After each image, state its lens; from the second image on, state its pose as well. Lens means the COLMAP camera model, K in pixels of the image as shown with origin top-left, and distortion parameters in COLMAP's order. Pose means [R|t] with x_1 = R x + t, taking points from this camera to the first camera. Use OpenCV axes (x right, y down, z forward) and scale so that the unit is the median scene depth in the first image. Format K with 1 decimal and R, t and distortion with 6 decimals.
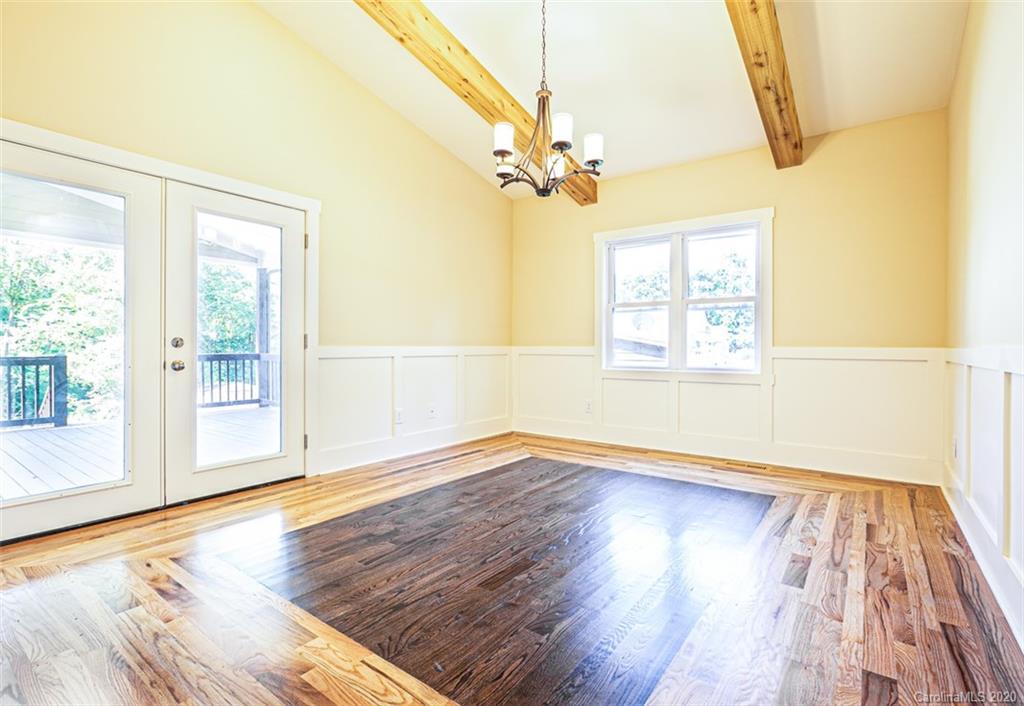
lens RADIAL K [[490.4, 0, 510.0], [0, 490.4, 348.7], [0, 0, 1]] dist [-0.015846, 0.000845]
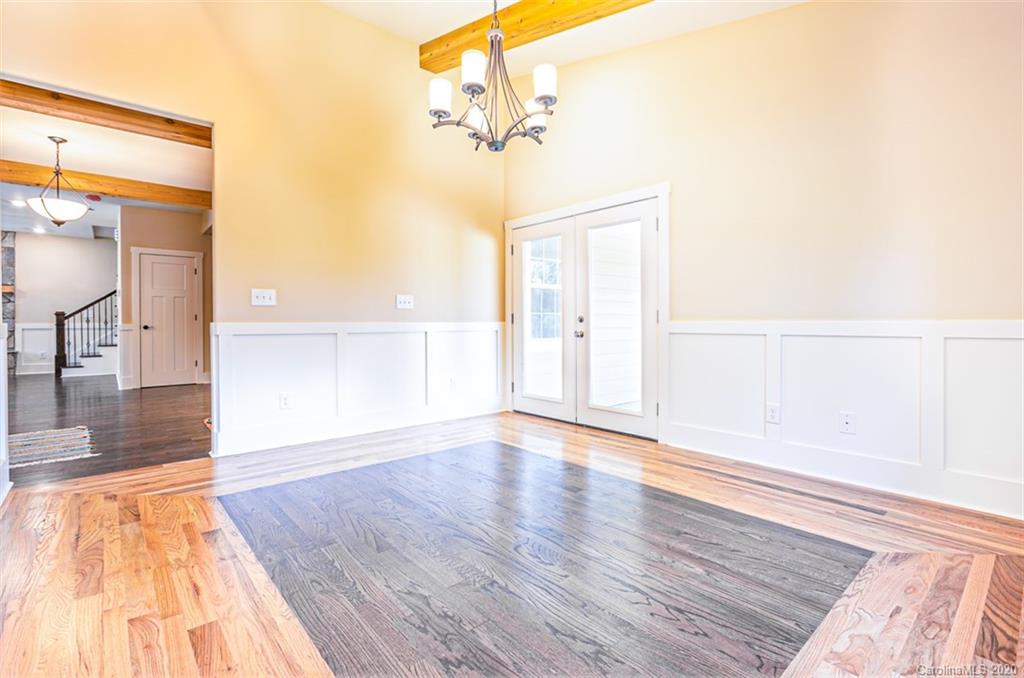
lens RADIAL K [[467.3, 0, 513.7], [0, 467.3, 323.8], [0, 0, 1]] dist [-0.010395, 0.000152]
pose [[-0.205958, 0.000490, -0.978561, 0.802389], [0.000412, 1.000000, 0.000414, -0.000108], [0.978561, -0.000318, -0.205958, 1.092361]]
